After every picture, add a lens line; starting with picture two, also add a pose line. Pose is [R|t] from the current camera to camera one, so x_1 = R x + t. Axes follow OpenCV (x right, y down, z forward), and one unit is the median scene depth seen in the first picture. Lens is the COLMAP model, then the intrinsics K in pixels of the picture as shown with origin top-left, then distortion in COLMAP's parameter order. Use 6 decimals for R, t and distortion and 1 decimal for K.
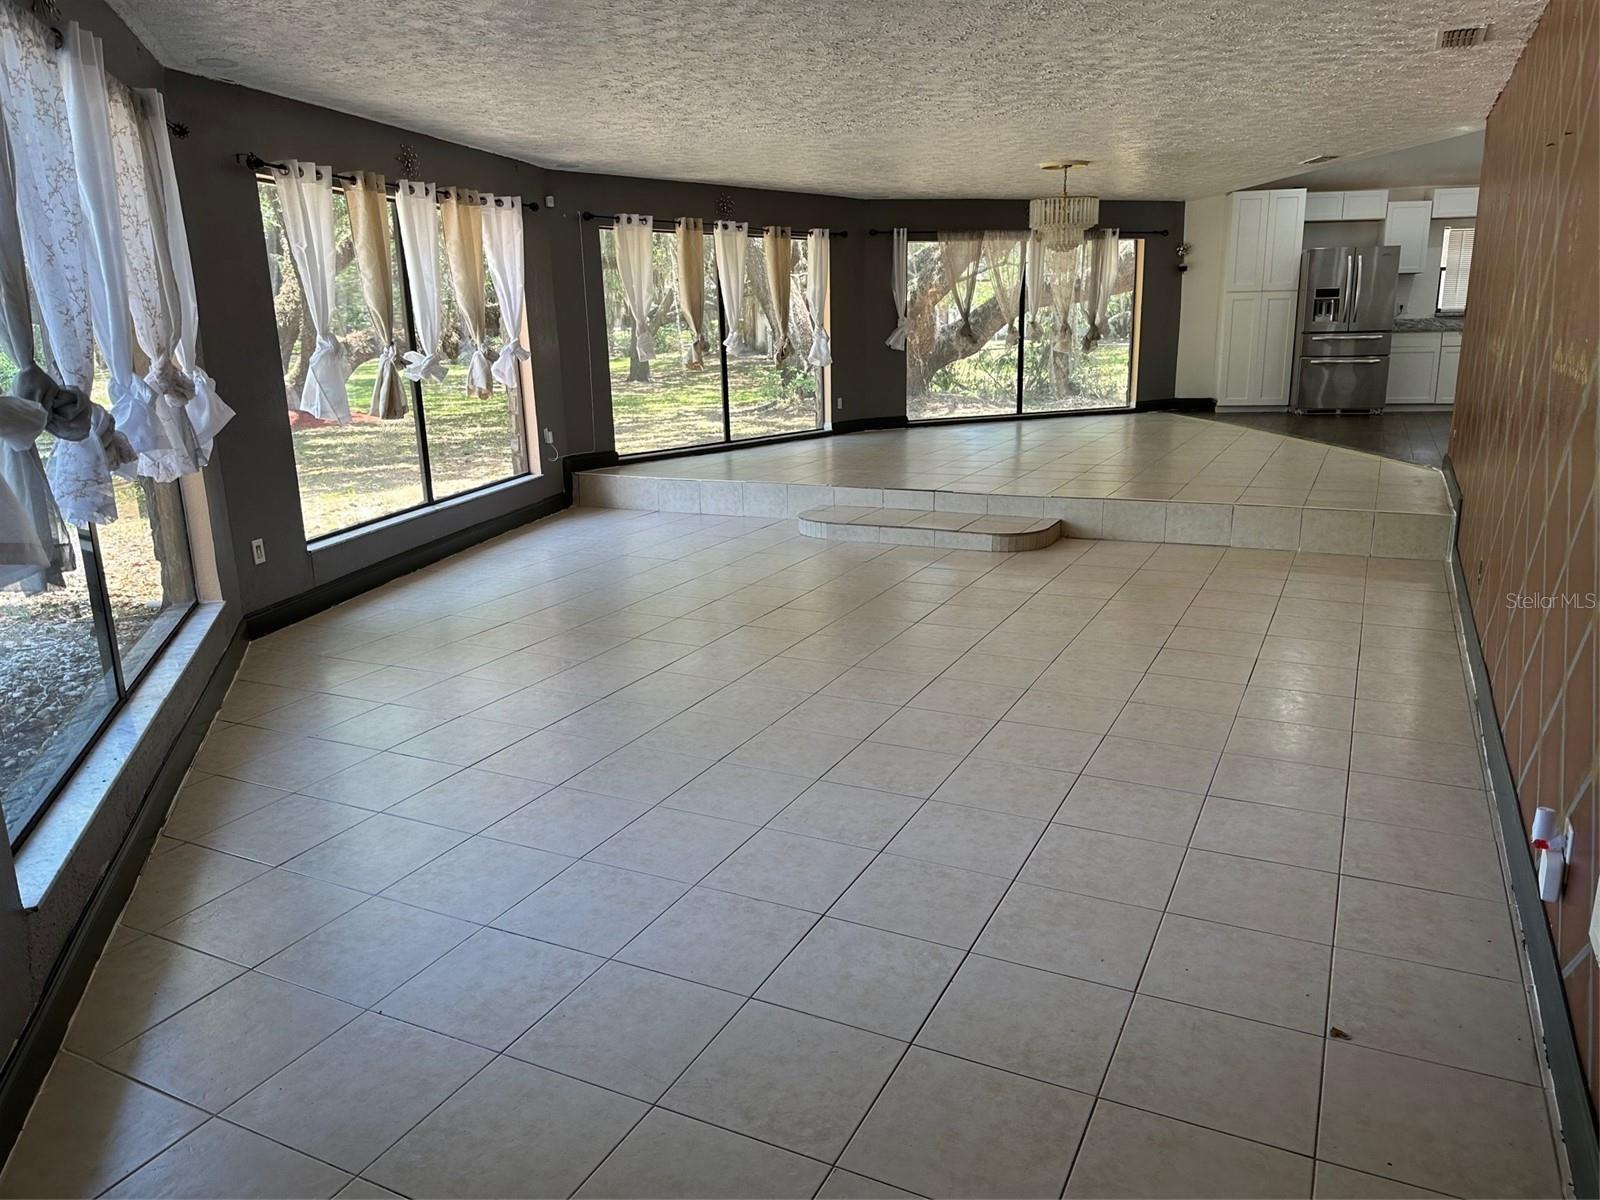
lens RADIAL K [[1144.6, 0, 800.0], [0, 1144.6, 600.0], [0, 0, 1]] dist [0.000998, 0.001650]
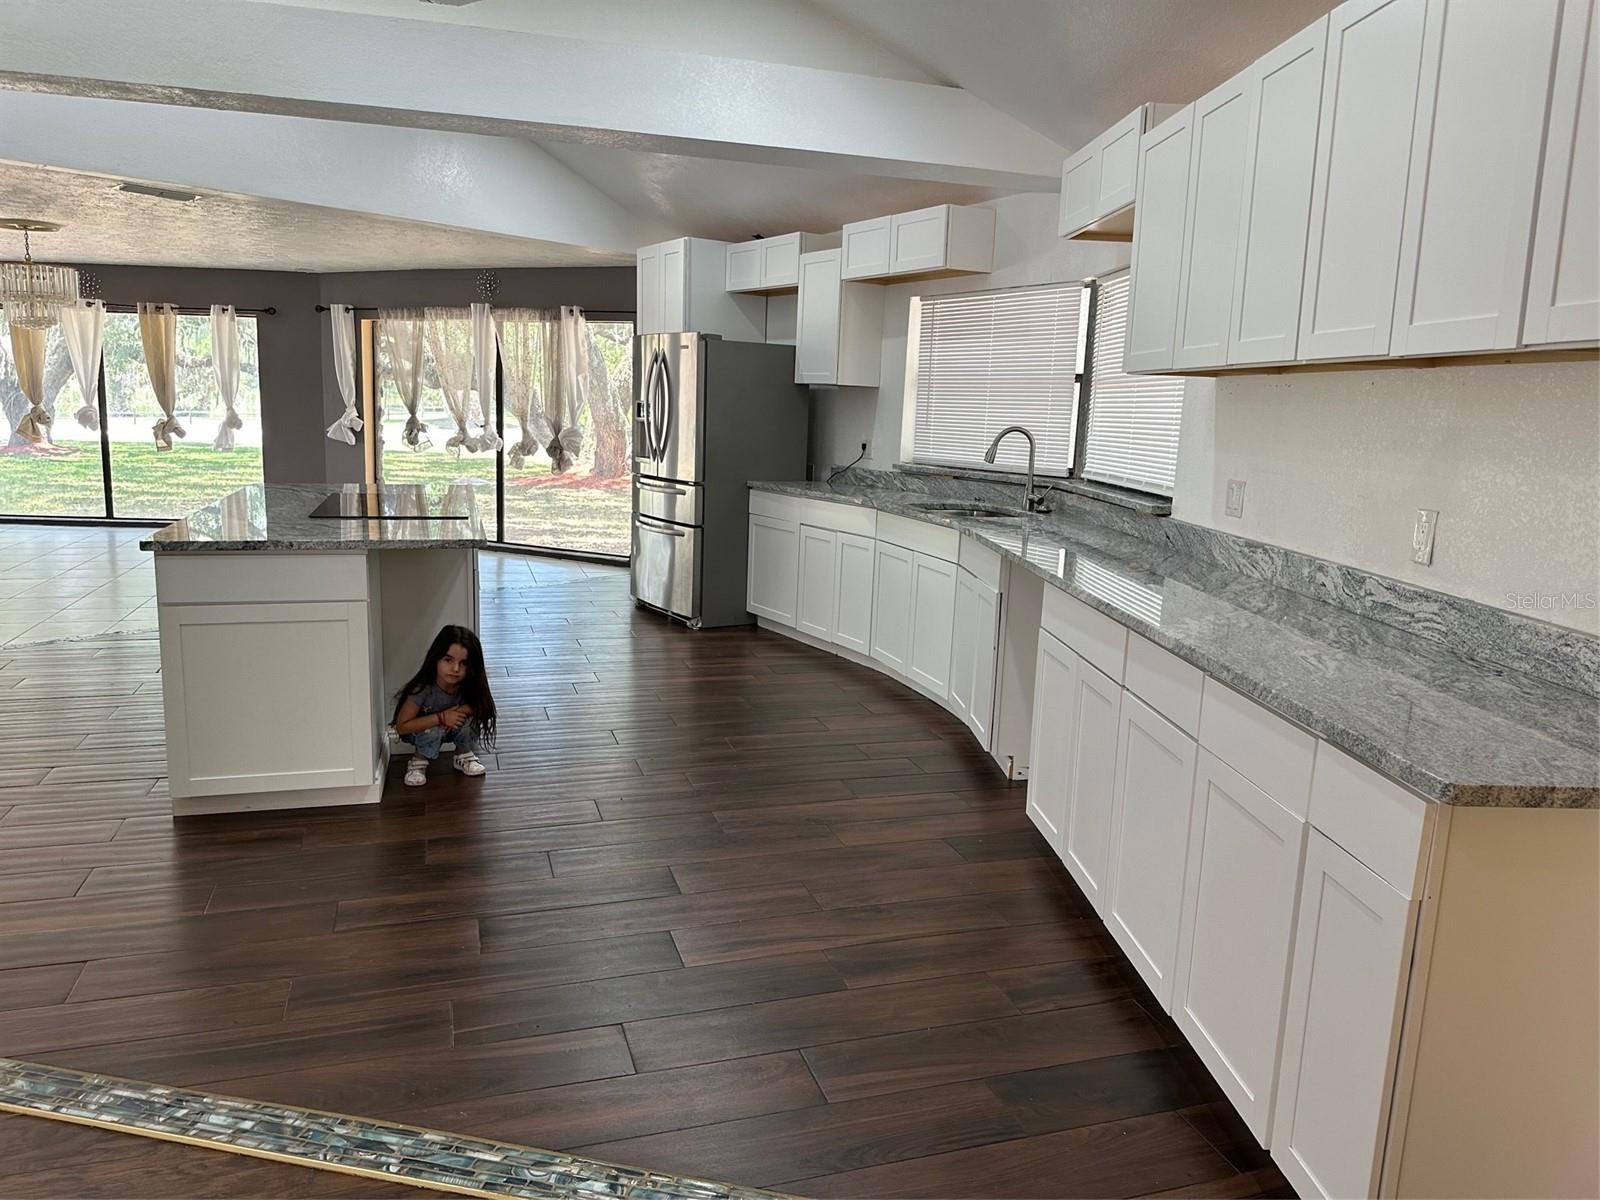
lens RADIAL K [[1144.6, 0, 800.0], [0, 1144.6, 600.0], [0, 0, 1]] dist [0.000998, 0.001650]
pose [[0.699463, 0.160967, -0.696305, 1.019751], [-0.216570, 0.976233, 0.008127, -0.186700], [0.681064, 0.145114, 0.717700, 0.634744]]
